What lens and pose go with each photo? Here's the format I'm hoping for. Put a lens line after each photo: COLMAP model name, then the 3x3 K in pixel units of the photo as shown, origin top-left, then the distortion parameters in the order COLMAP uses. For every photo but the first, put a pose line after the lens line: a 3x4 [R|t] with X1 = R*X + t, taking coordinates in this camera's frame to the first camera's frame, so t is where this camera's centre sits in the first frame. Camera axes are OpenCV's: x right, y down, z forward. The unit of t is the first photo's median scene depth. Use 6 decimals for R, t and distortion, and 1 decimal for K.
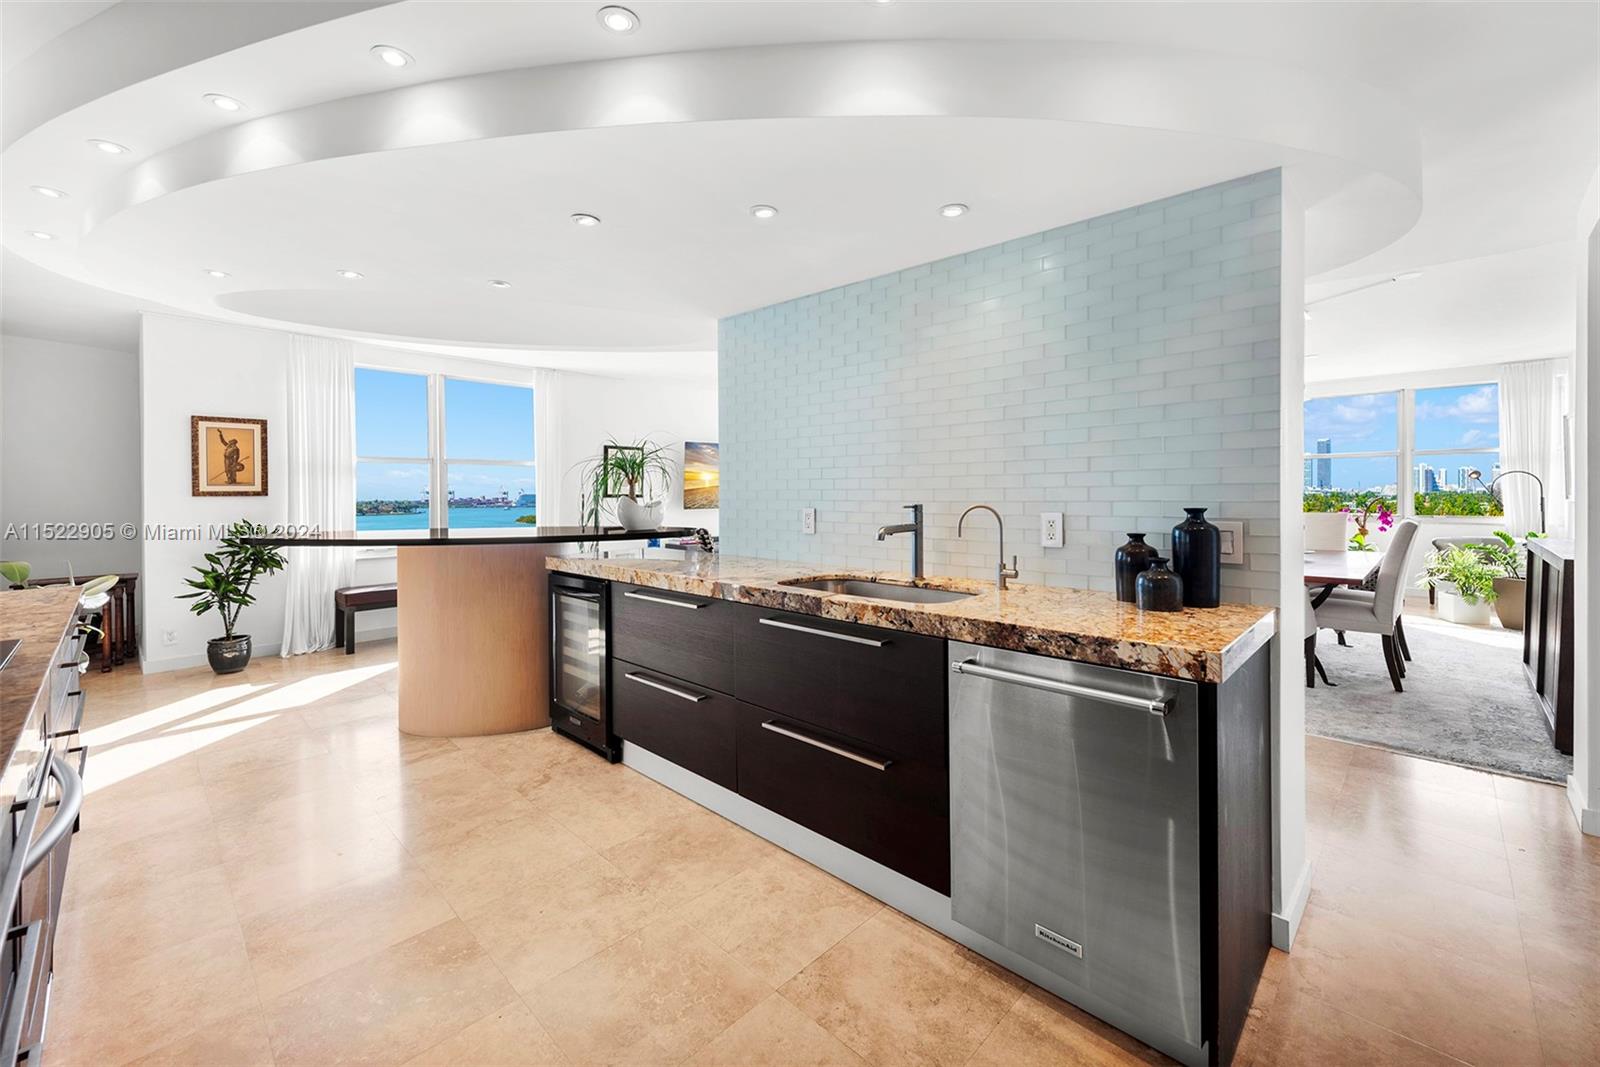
lens RADIAL K [[642.6, 0, 802.1], [0, 642.6, 496.6], [0, 0, 1]] dist [-0.000209, 0.000000]
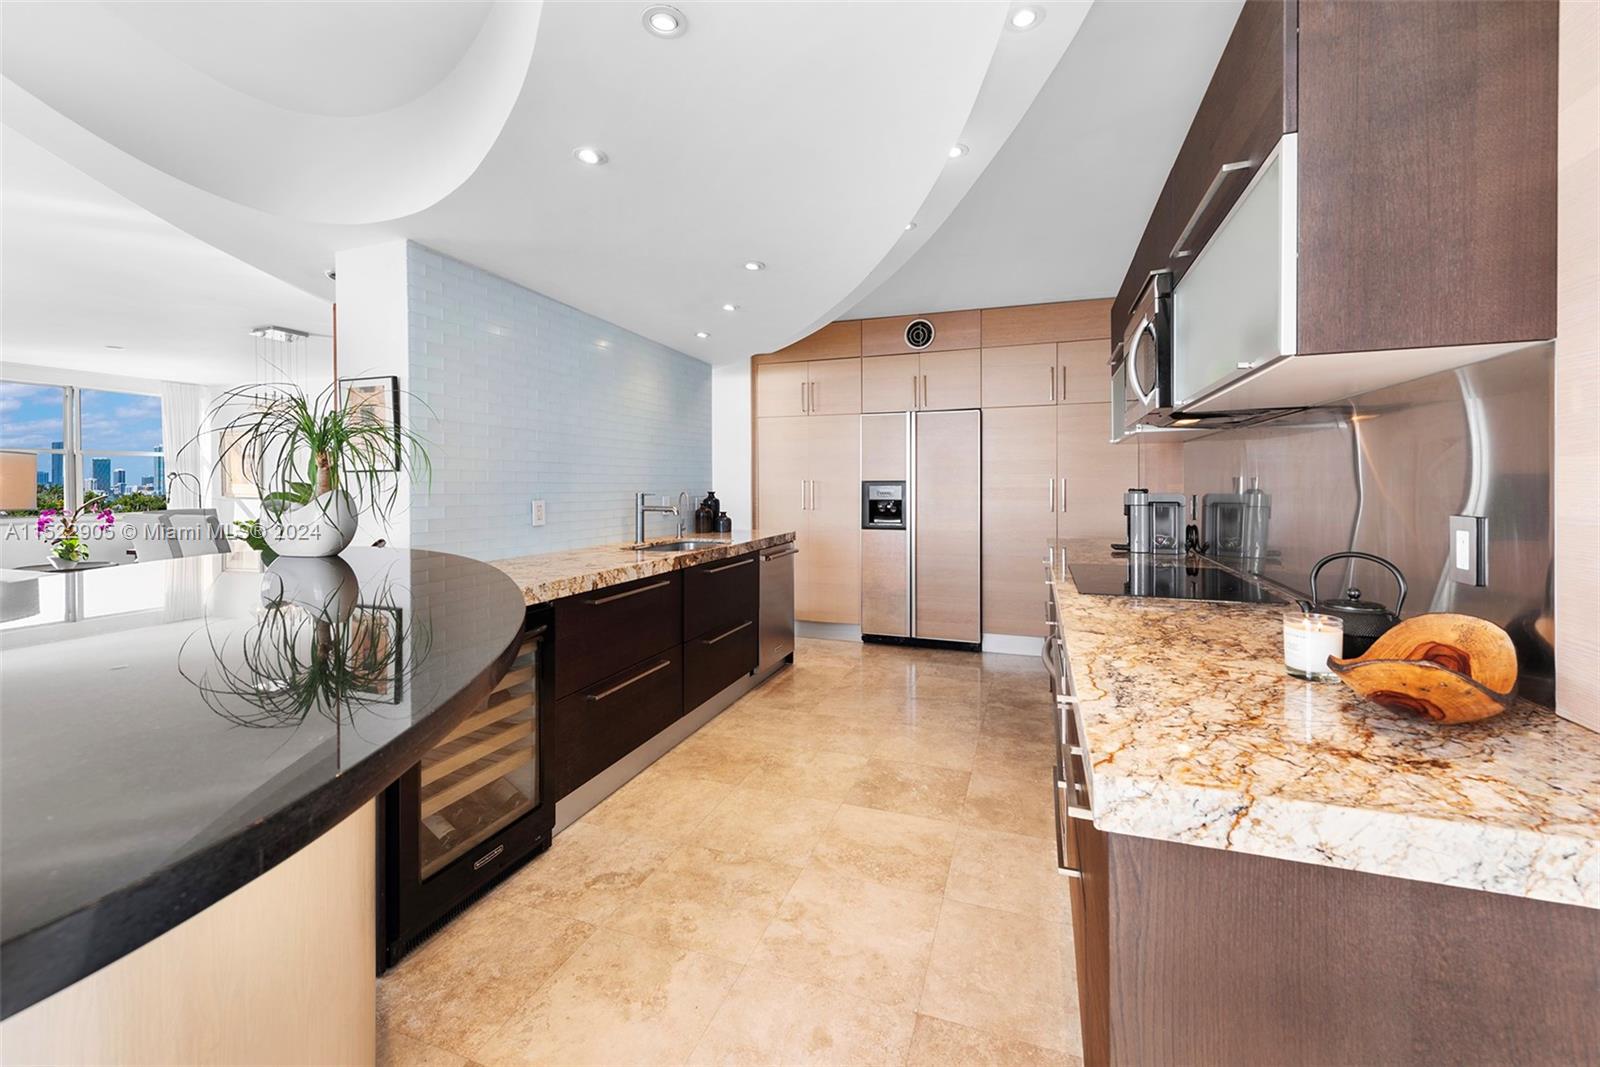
lens RADIAL K [[663.9, 0, 803.1], [0, 663.9, 490.3], [0, 0, 1]] dist [0.000689, 0.000075]
pose [[-0.410697, -0.002669, 0.911768, -1.310288], [0.016579, 0.999809, 0.010394, -0.003474], [-0.911621, 0.019385, -0.410574, 1.217762]]
